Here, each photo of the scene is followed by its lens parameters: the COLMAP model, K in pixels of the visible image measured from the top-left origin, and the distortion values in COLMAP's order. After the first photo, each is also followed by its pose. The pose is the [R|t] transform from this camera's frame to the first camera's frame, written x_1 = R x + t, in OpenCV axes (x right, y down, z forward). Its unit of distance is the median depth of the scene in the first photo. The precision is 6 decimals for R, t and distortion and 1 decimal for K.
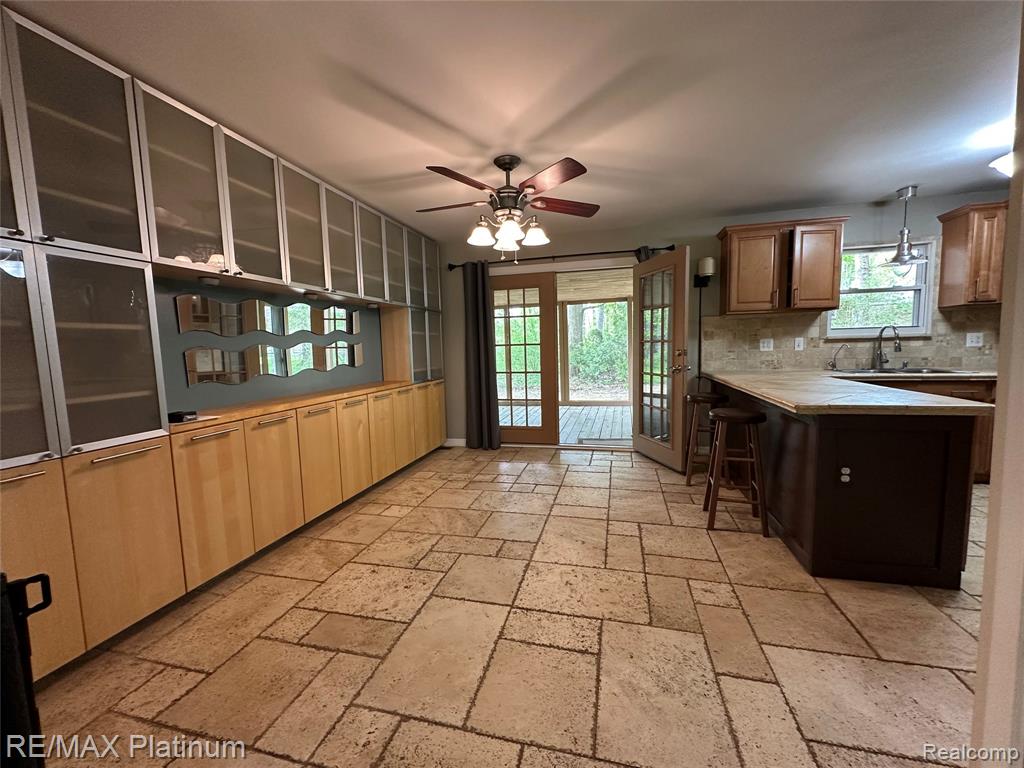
lens RADIAL K [[407.1, 0, 512.9], [0, 407.1, 382.8], [0, 0, 1]] dist [-0.002884, 0.000959]
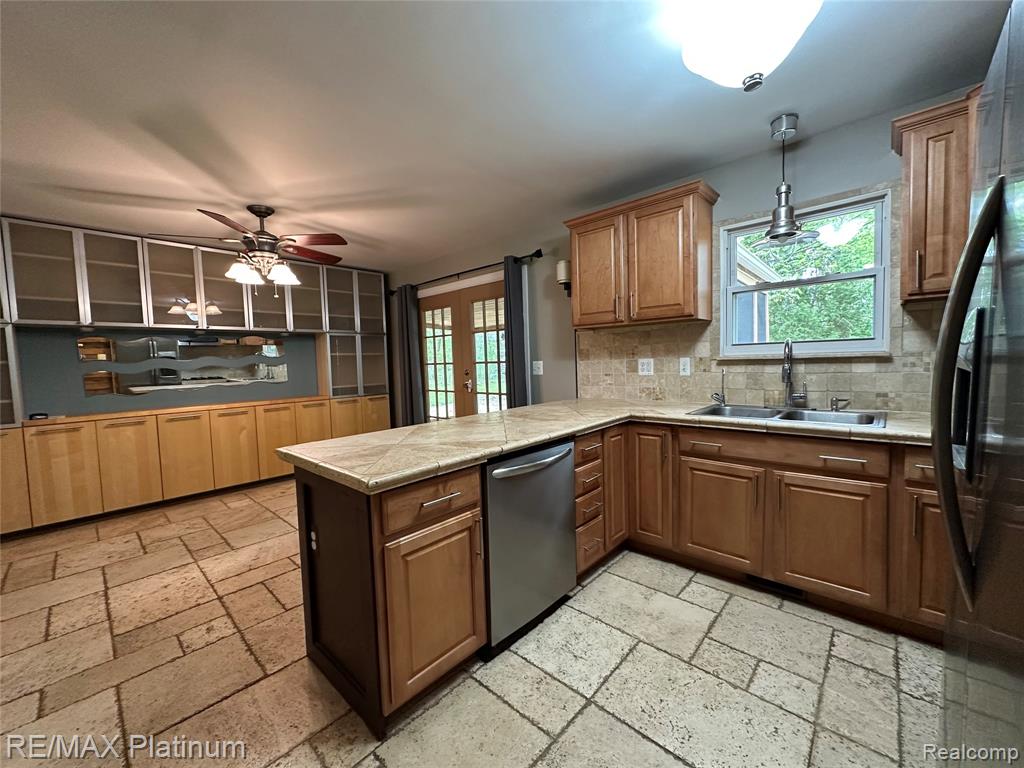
lens RADIAL K [[407.1, 0, 513.4], [0, 407.1, 383.3], [0, 0, 1]] dist [-0.002884, 0.000959]
pose [[0.880050, 0.026529, -0.474140, 0.950537], [-0.036159, 0.999283, -0.011202, -0.057769], [0.473503, 0.027003, 0.880378, 0.284079]]
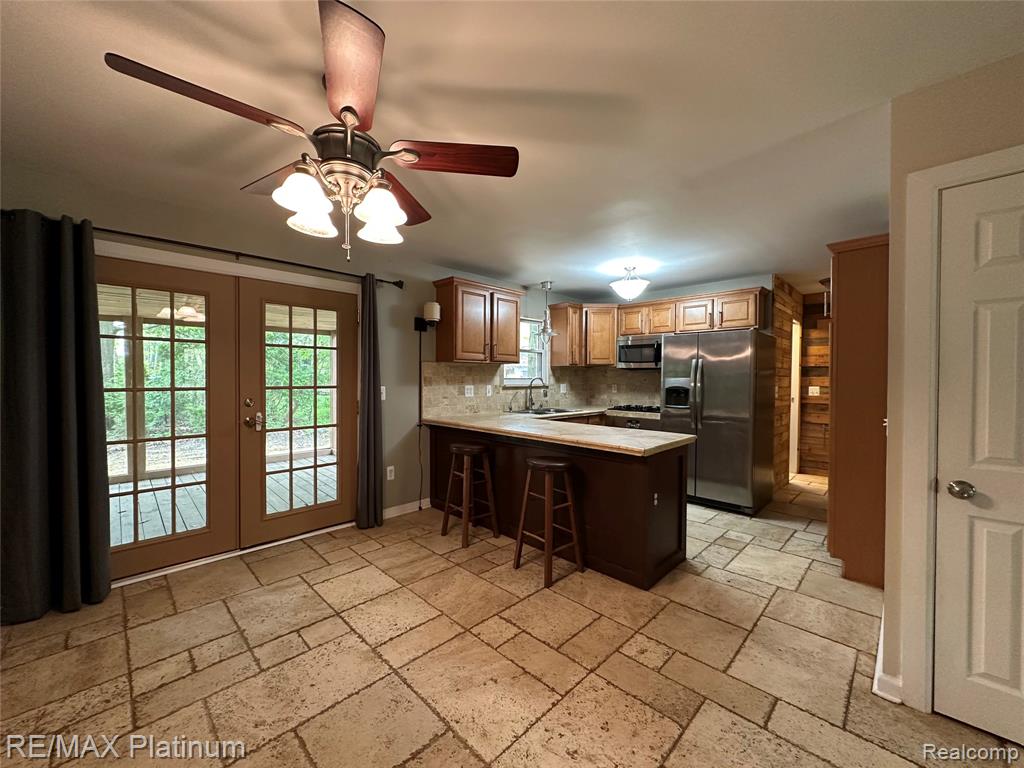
lens RADIAL K [[407.1, 0, 513.5], [0, 407.1, 382.6], [0, 0, 1]] dist [-0.002884, 0.000959]
pose [[0.500822, 0.017615, 0.865371, -0.323678], [0.062848, 0.996414, -0.056654, -0.058738], [-0.863266, 0.082761, 0.497919, 0.440056]]
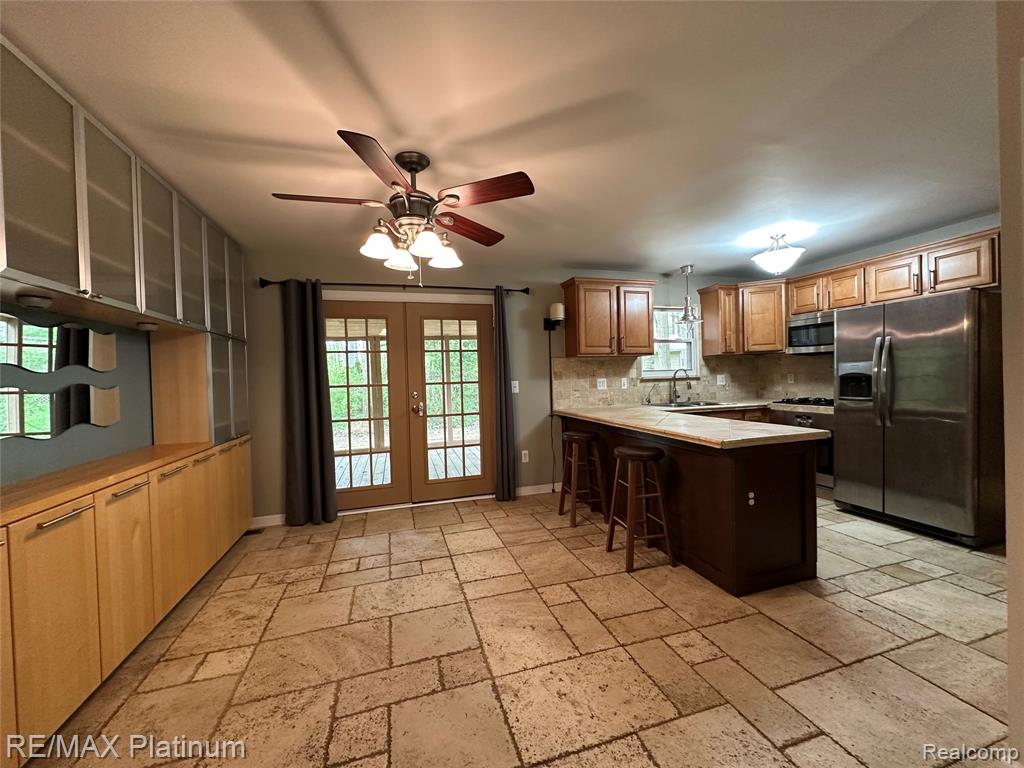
lens RADIAL K [[407.1, 0, 513.0], [0, 407.1, 382.6], [0, 0, 1]] dist [-0.002884, 0.000959]
pose [[0.853232, -0.004575, 0.521512, -0.217904], [0.053108, 0.995526, -0.078155, -0.028209], [-0.518821, 0.094381, 0.849657, 0.210027]]
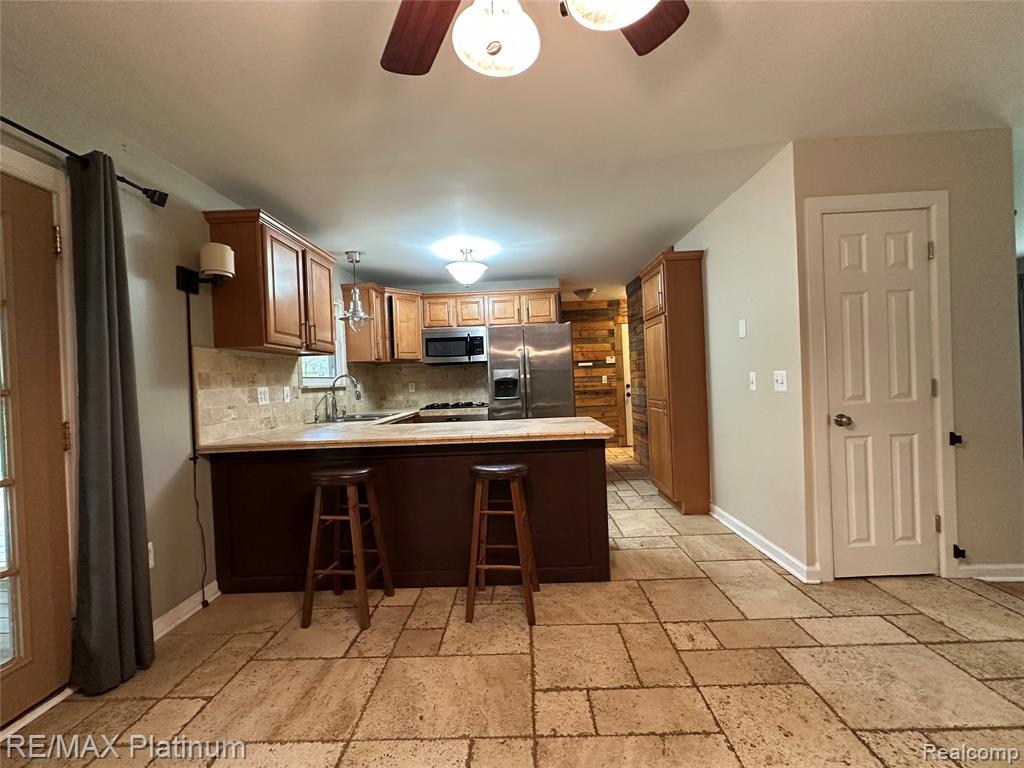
lens RADIAL K [[407.1, 0, 513.4], [0, 407.1, 383.2], [0, 0, 1]] dist [-0.002884, 0.000959]
pose [[-0.226742, 0.030135, 0.973489, -0.206427], [0.139014, 0.990289, 0.001723, -0.069917], [-0.963983, 0.135719, -0.228729, 0.918947]]
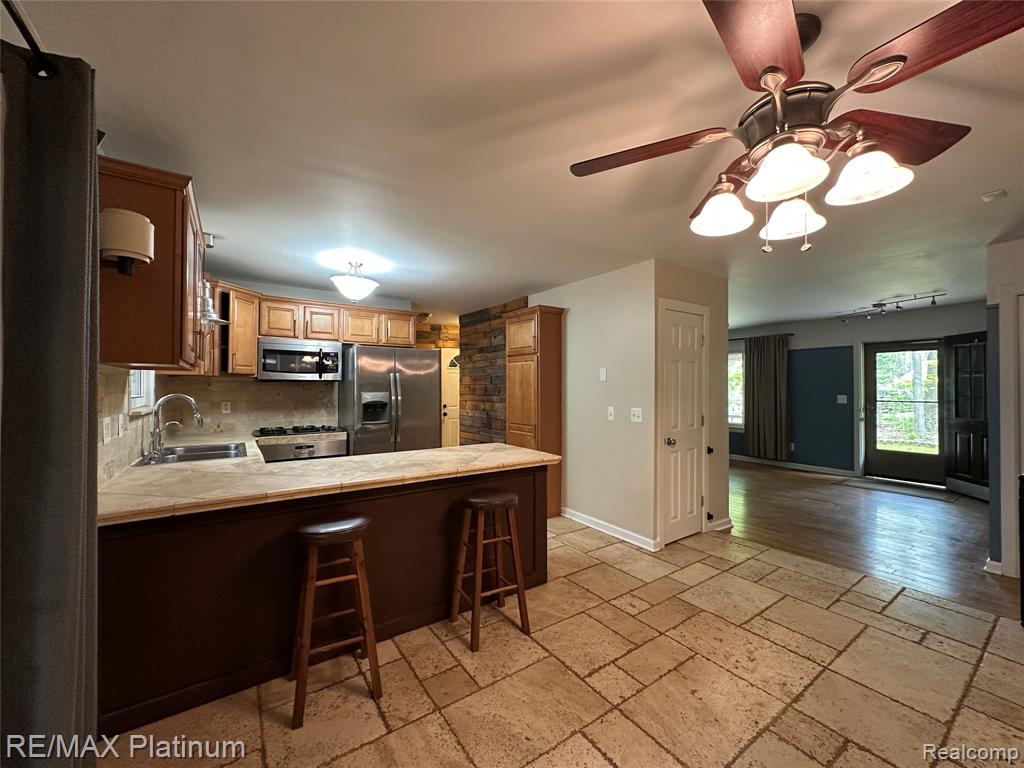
lens RADIAL K [[407.1, 0, 514.0], [0, 407.1, 384.0], [0, 0, 1]] dist [-0.002884, 0.000959]
pose [[-0.756379, 0.029984, 0.653446, -0.057654], [0.079676, 0.995734, 0.046536, -0.163579], [-0.649263, 0.087263, -0.755542, 1.298838]]
